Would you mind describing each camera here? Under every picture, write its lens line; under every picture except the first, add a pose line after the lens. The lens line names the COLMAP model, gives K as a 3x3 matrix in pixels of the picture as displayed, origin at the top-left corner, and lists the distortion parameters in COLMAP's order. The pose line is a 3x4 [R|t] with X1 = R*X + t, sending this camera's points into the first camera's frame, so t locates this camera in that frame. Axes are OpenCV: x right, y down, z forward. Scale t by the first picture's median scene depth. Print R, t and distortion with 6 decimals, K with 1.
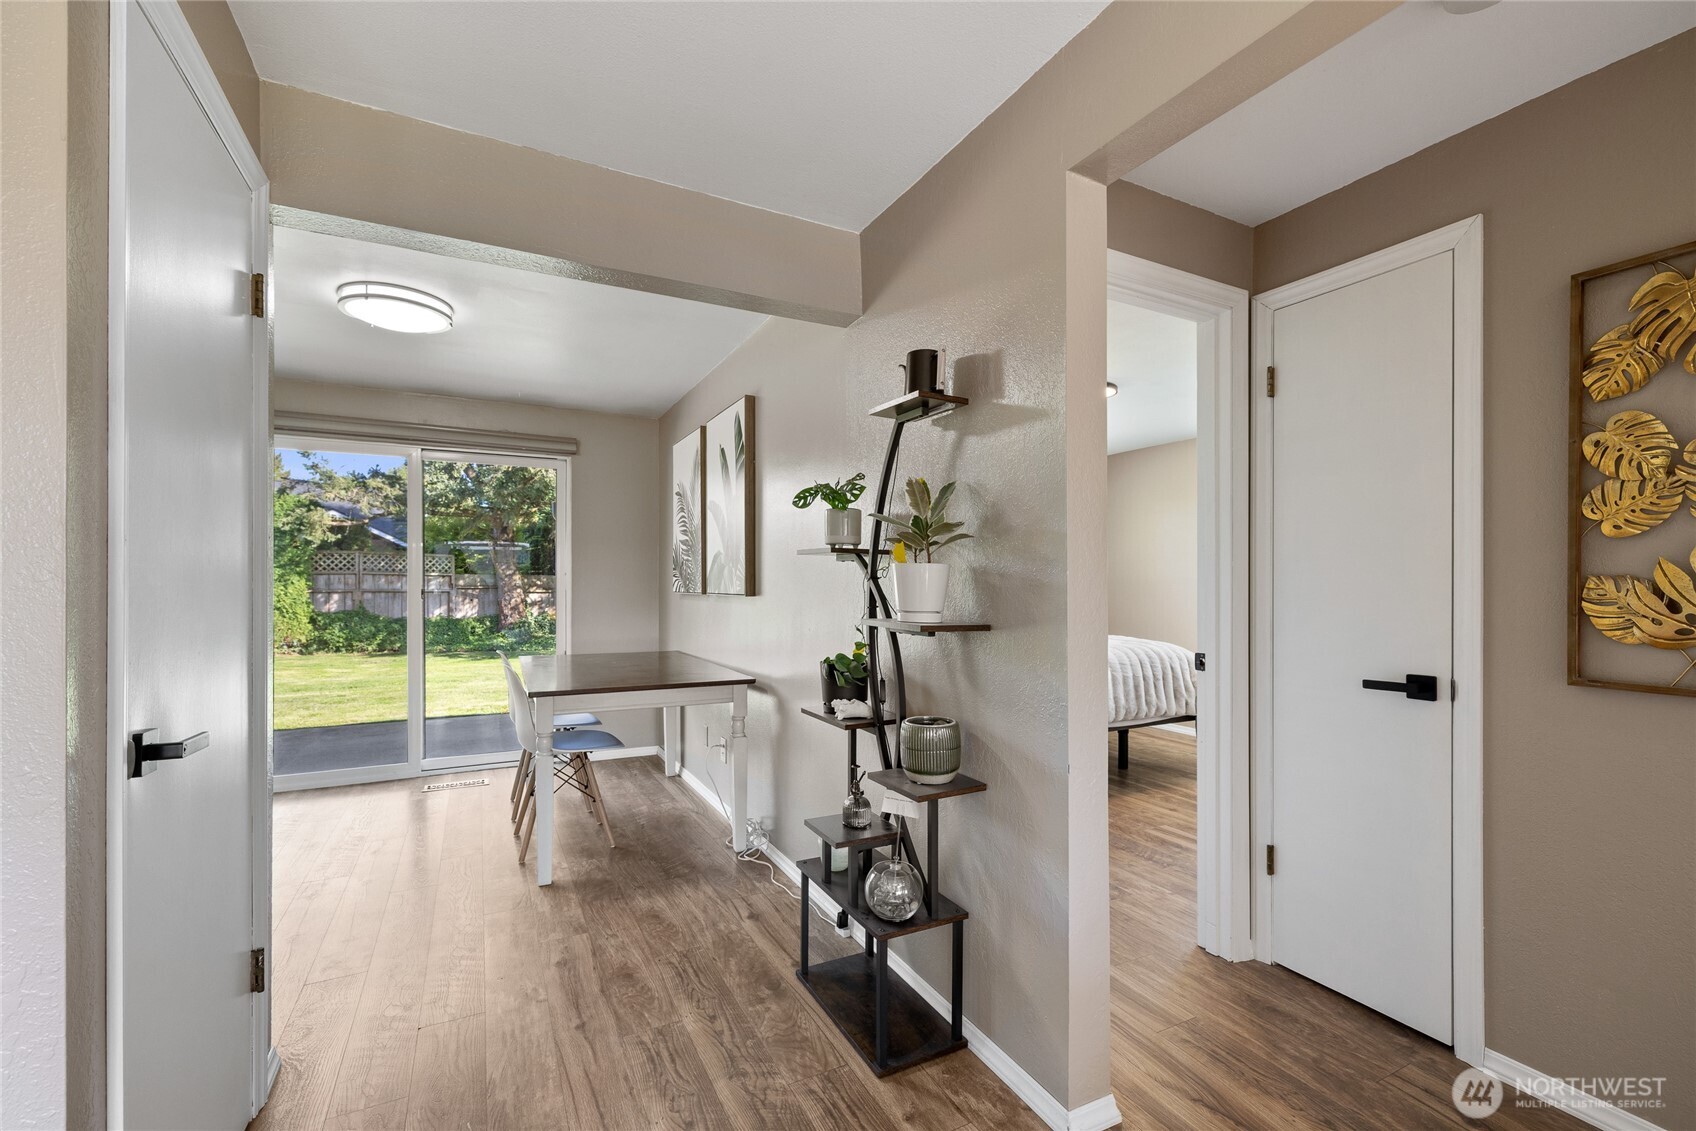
lens RADIAL K [[718.2, 0, 838.0], [0, 718.2, 583.0], [0, 0, 1]] dist [0.000439, 0.000227]
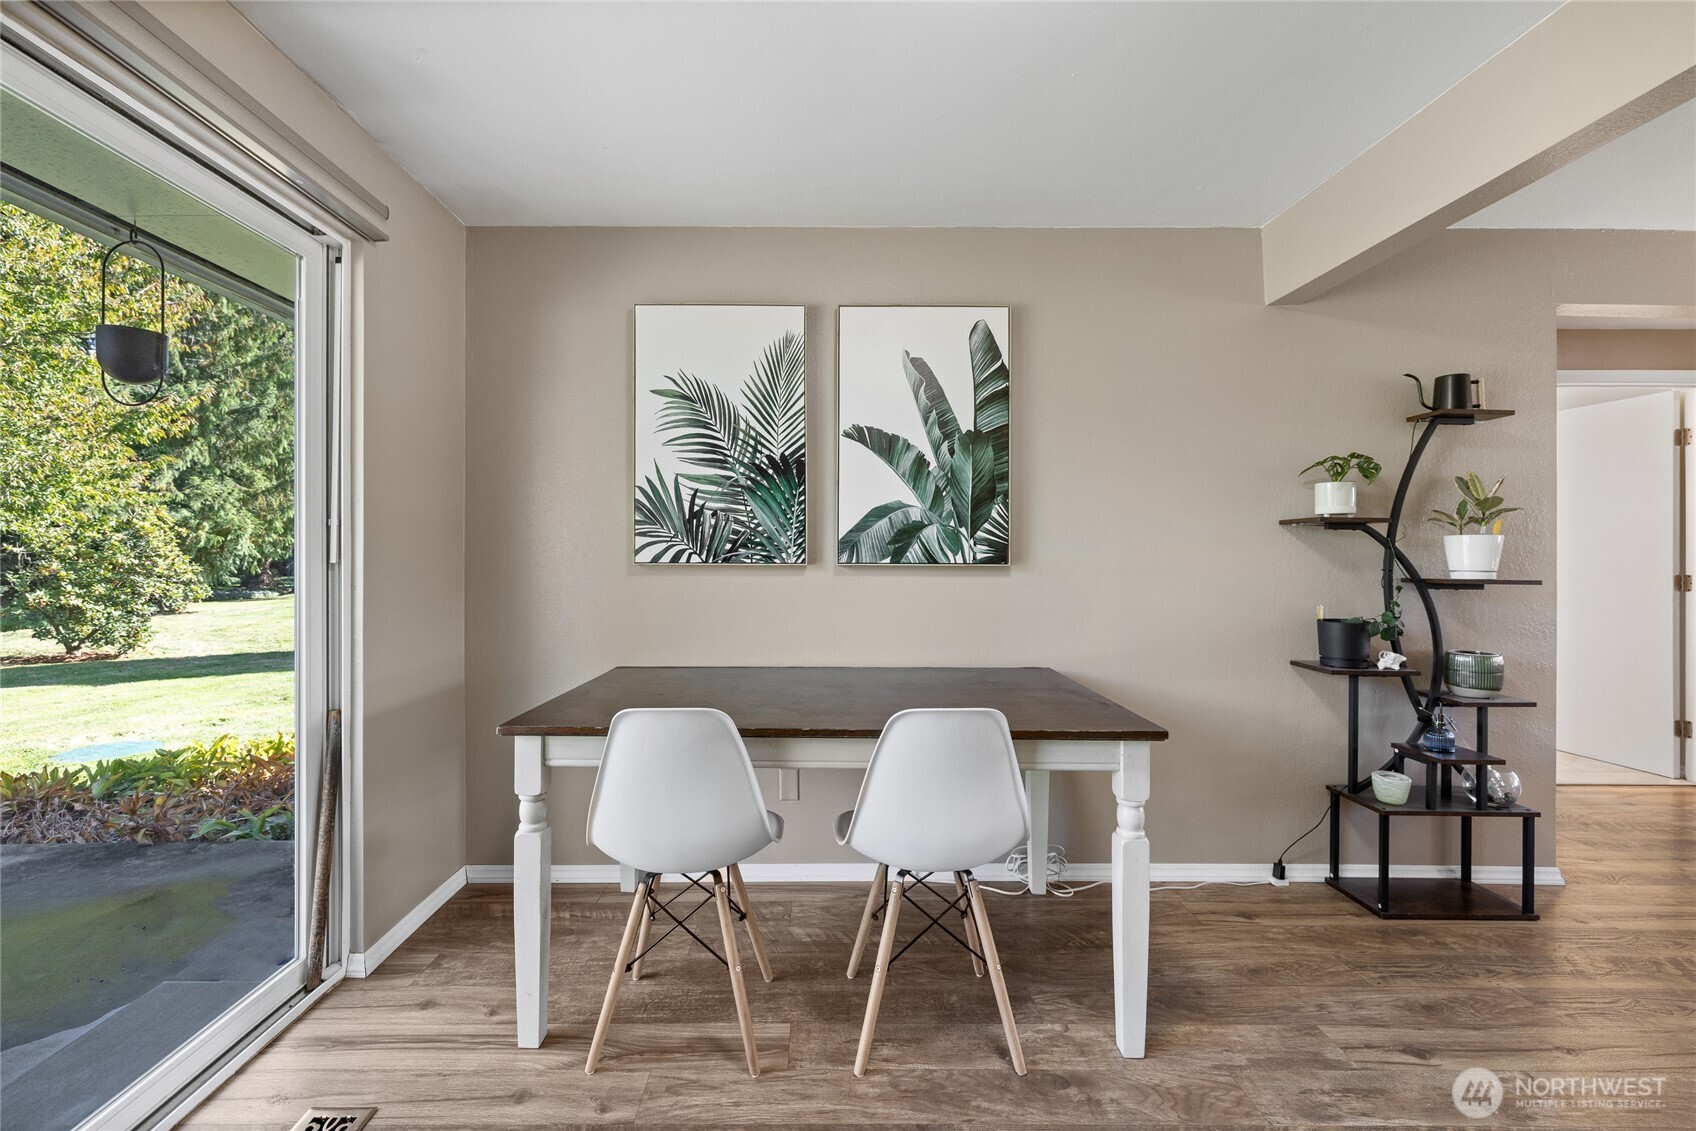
lens RADIAL K [[723.5, 0, 819.2], [0, 723.5, 553.8], [0, 0, 1]] dist [0.000474, 0.000176]
pose [[0.450985, 0.004033, 0.892522, -1.405586], [-0.004234, 0.999988, -0.002380, 0.012365], [-0.892521, -0.002705, 0.450997, 1.274267]]
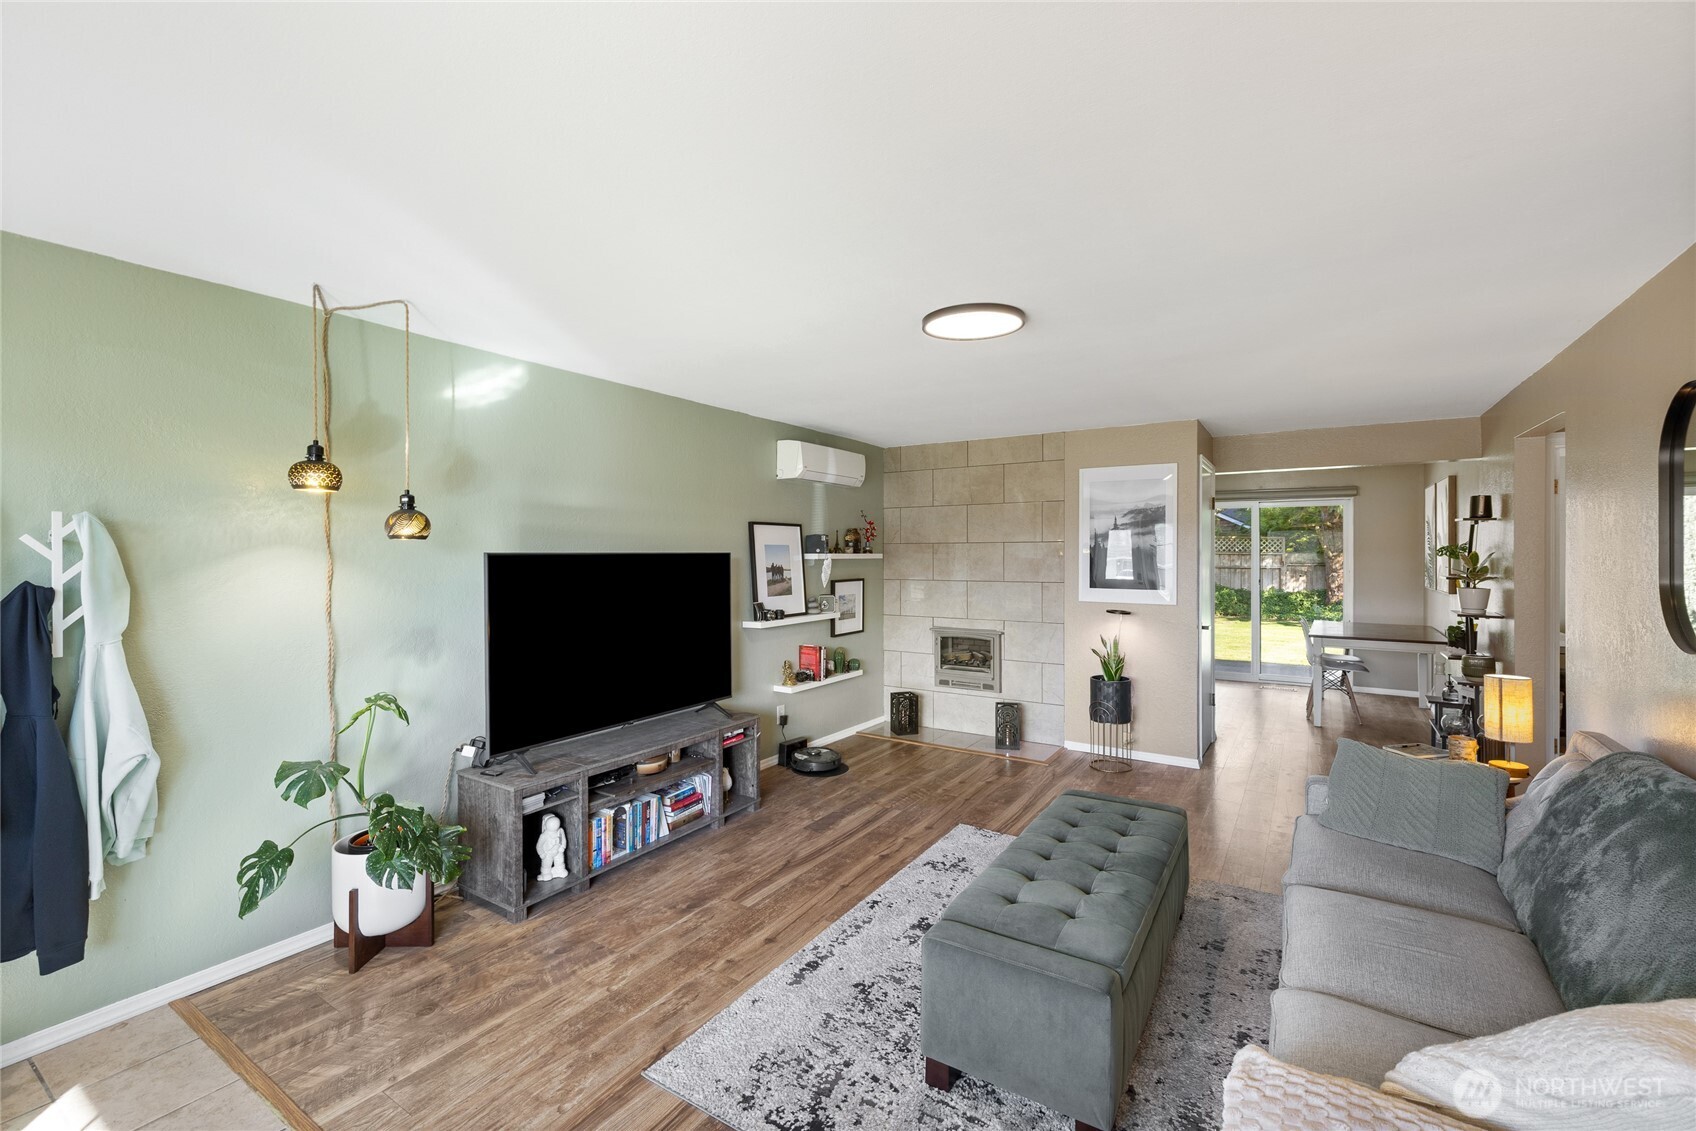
lens RADIAL K [[713.6, 0, 847.6], [0, 713.6, 558.7], [0, 0, 1]] dist [0.002440, 0.000563]
pose [[0.501813, 0.005776, -0.864957, 0.944081], [0.002823, 0.999961, 0.008315, -0.125305], [0.864971, -0.006615, 0.501778, -1.646293]]
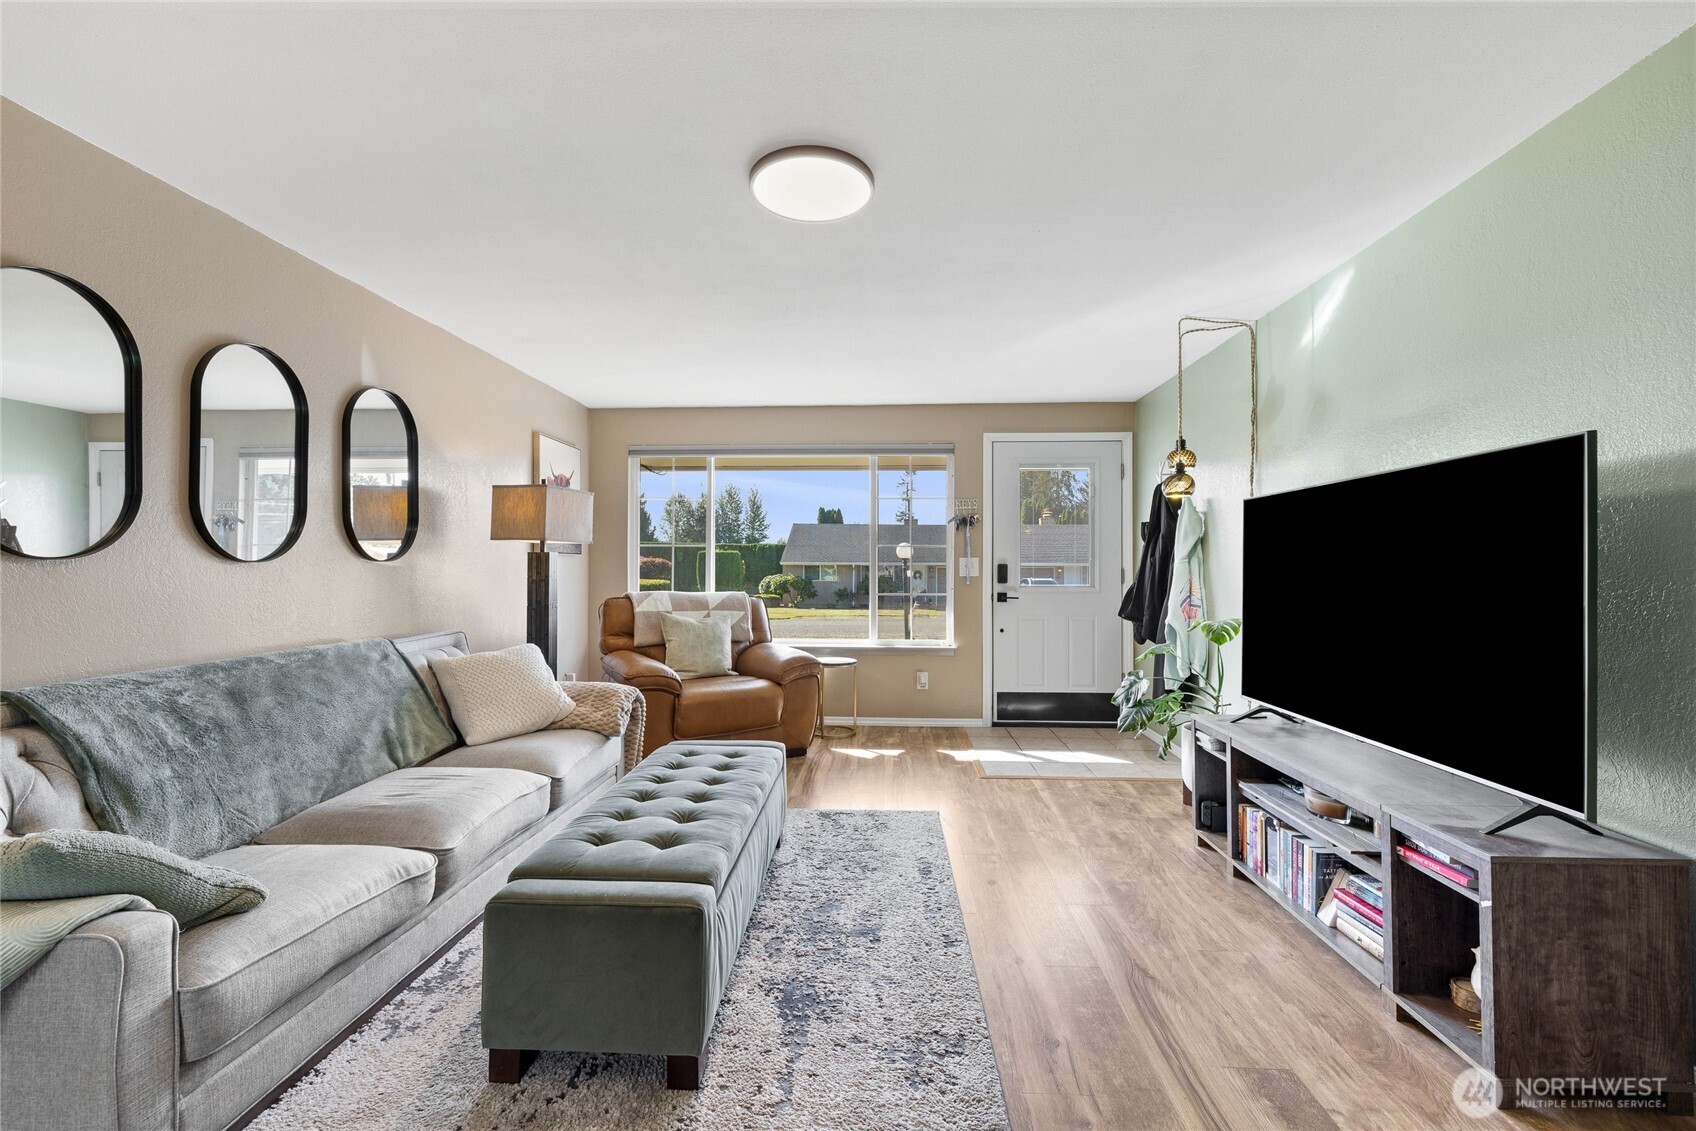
lens RADIAL K [[716.5, 0, 851.4], [0, 716.5, 564.2], [0, 0, 1]] dist [0.003252, 0.000222]
pose [[-0.867597, -0.000360, 0.497268, -0.599158], [-0.005235, 0.999951, -0.008409, 0.018525], [-0.497240, -0.009898, -0.867556, 0.043625]]
